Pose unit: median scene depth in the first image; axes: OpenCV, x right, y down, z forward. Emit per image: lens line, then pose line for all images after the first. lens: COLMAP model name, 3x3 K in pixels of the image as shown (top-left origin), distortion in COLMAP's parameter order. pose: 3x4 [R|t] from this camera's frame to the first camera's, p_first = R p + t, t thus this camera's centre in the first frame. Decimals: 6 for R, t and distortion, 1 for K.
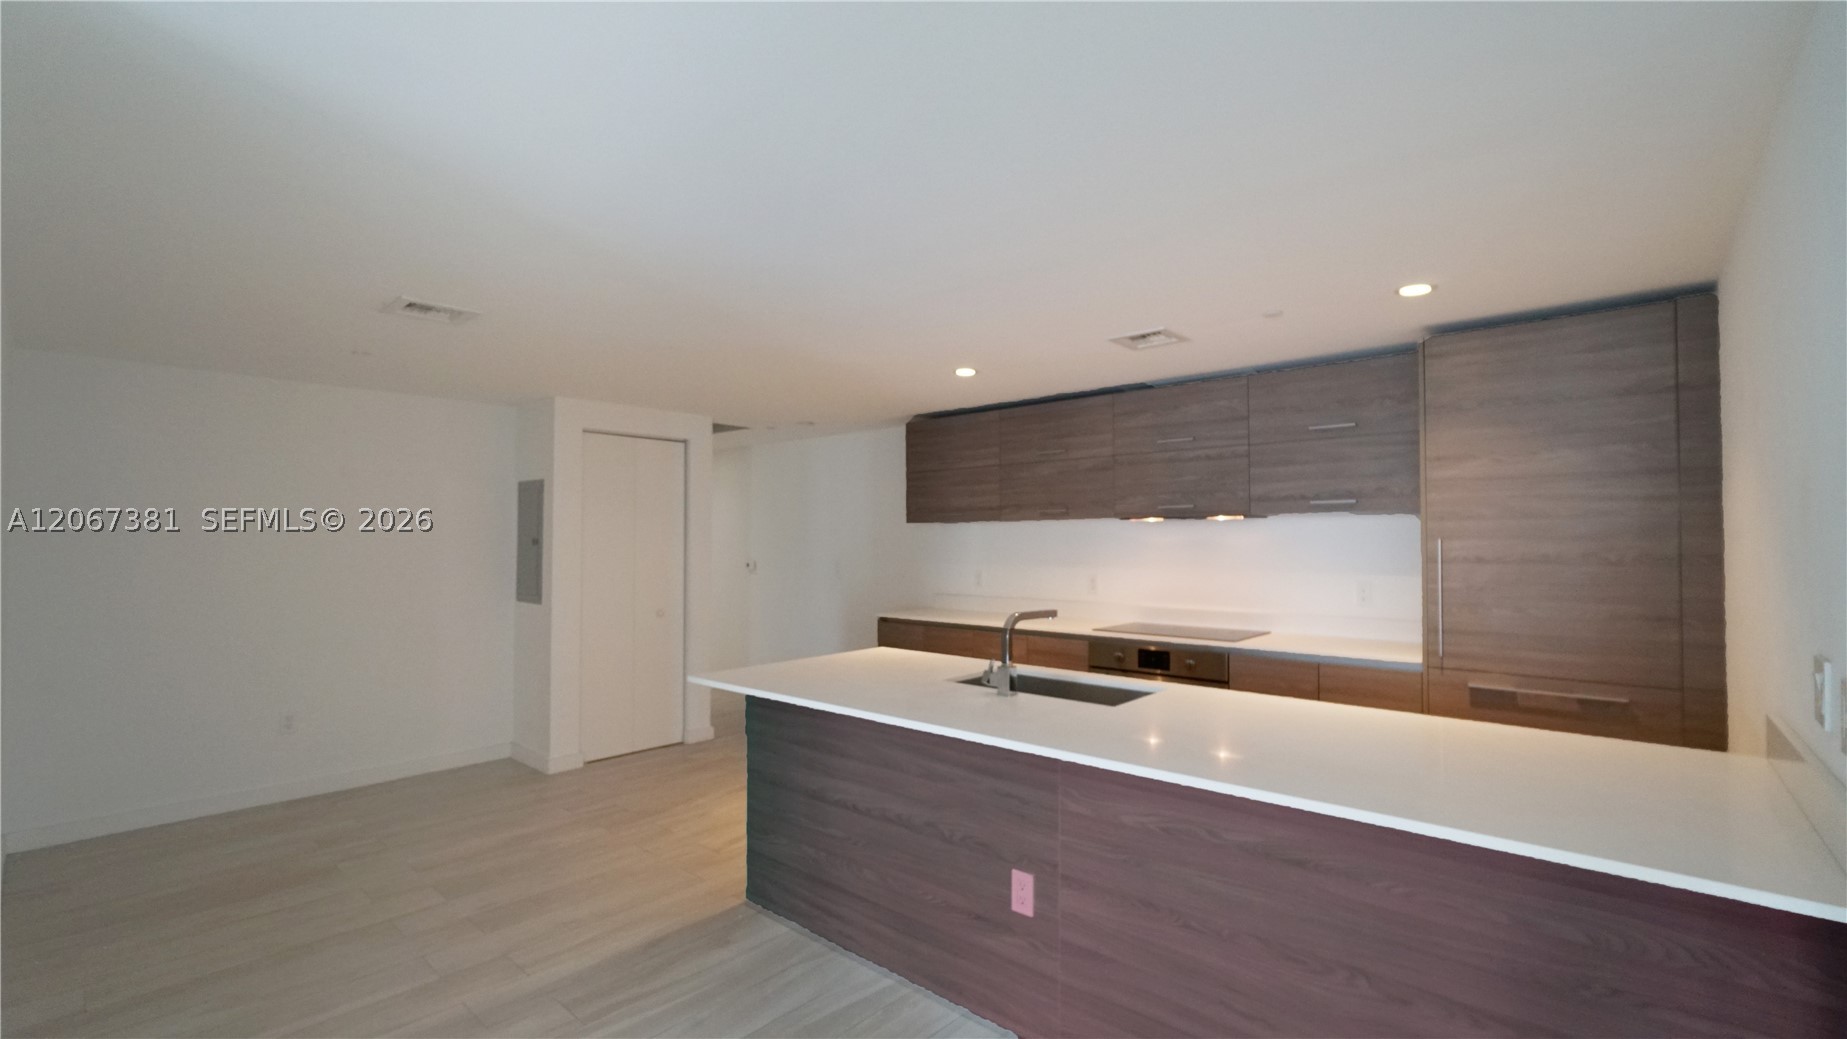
lens RADIAL K [[811.9, 0, 919.8], [0, 811.9, 523.4], [0, 0, 1]] dist [-0.011997, 0.007813]
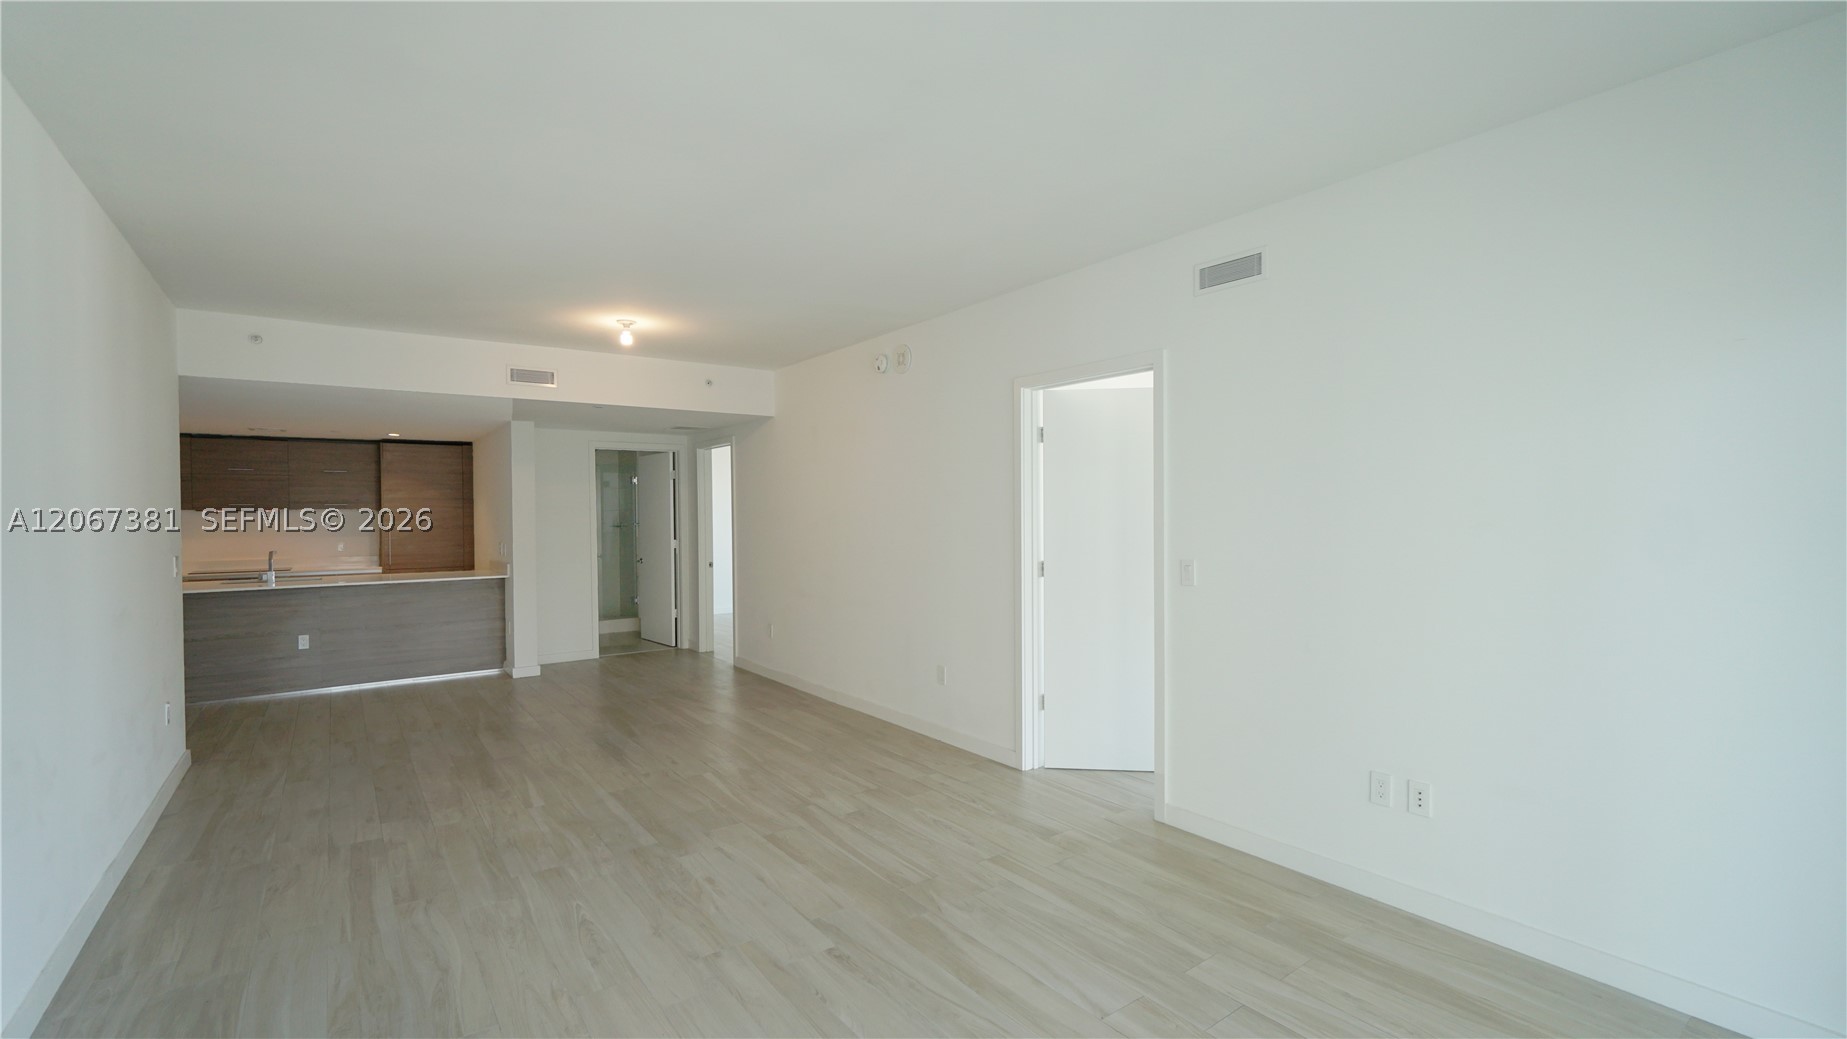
lens RADIAL K [[811.9, 0, 917.1], [0, 811.9, 516.5], [0, 0, 1]] dist [-0.011997, 0.007813]
pose [[0.218170, -0.010350, 0.975856, -1.835031], [-0.023947, 0.999586, 0.015956, -0.090918], [-0.975617, -0.026850, 0.217832, -1.489273]]
